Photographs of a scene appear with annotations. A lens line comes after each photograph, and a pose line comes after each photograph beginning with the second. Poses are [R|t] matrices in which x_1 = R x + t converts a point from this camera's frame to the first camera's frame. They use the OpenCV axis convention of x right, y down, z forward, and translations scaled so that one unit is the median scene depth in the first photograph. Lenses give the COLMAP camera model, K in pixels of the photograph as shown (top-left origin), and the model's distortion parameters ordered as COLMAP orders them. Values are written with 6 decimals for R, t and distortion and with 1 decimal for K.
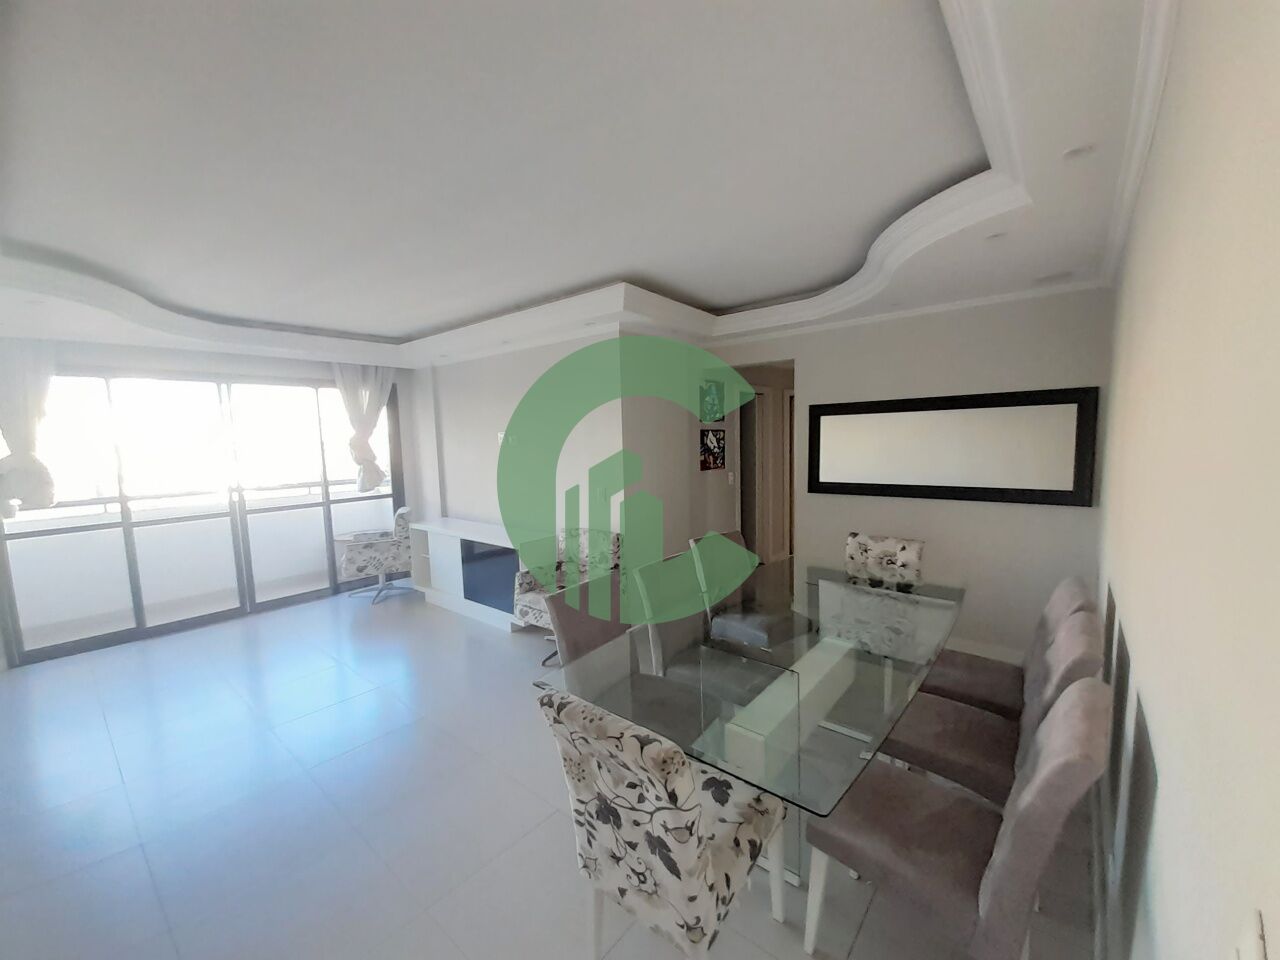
lens RADIAL K [[502.2, 0, 643.7], [0, 502.2, 482.3], [0, 0, 1]] dist [0.008170, -0.010526]
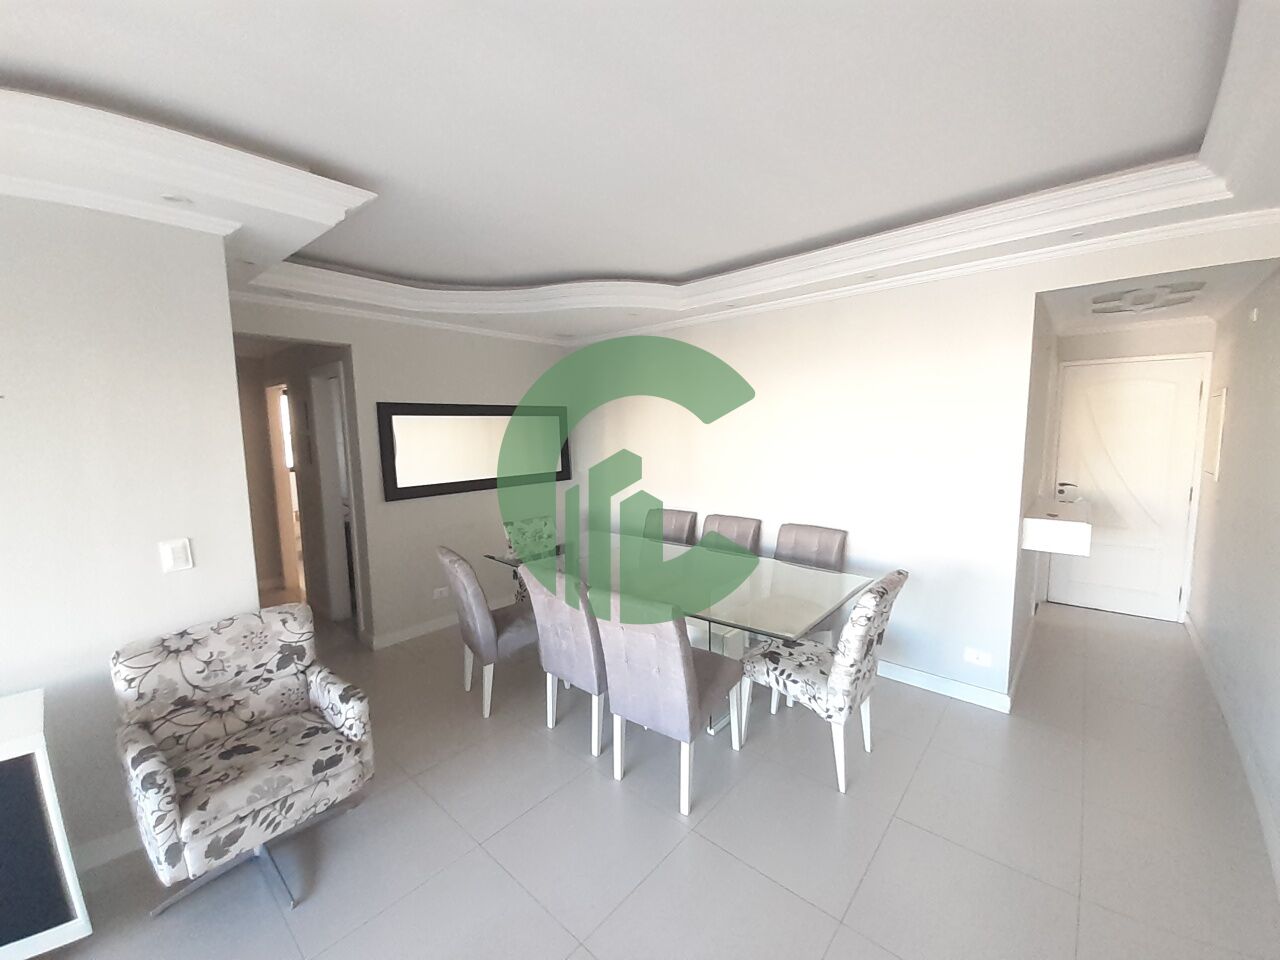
lens RADIAL K [[502.2, 0, 640.1], [0, 502.2, 488.4], [0, 0, 1]] dist [0.008170, -0.010526]
pose [[0.020970, -0.094401, 0.995313, -0.594678], [0.105352, 0.990198, 0.091696, -0.039538], [-0.994214, 0.102936, 0.030710, 0.572440]]
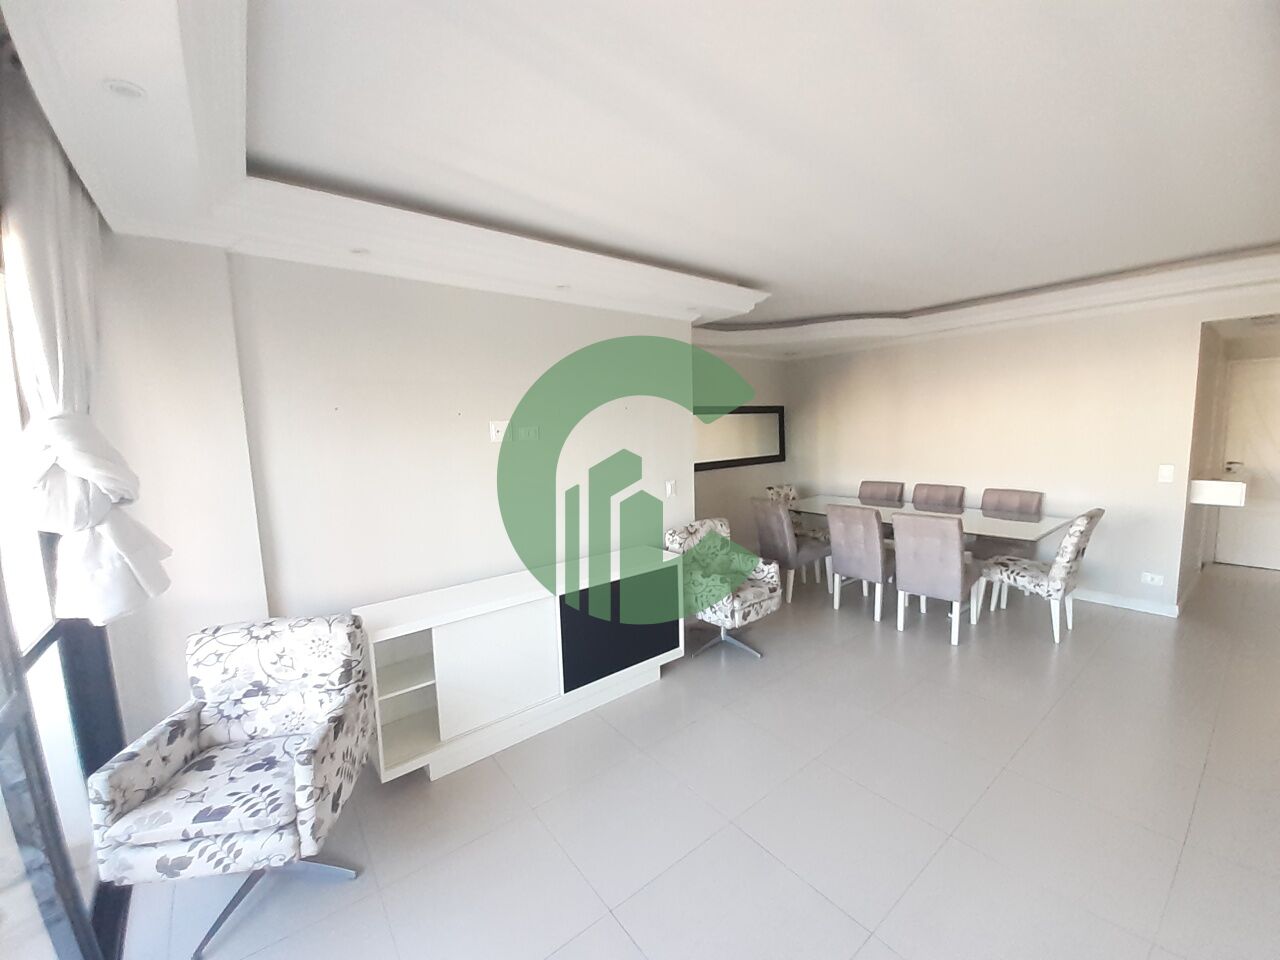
lens RADIAL K [[502.2, 0, 625.9], [0, 502.2, 487.5], [0, 0, 1]] dist [0.008170, -0.010526]
pose [[0.219125, -0.097610, 0.970802, -1.100703], [0.111991, 0.990923, 0.074355, -0.061986], [-0.969248, 0.092428, 0.228067, 0.933050]]
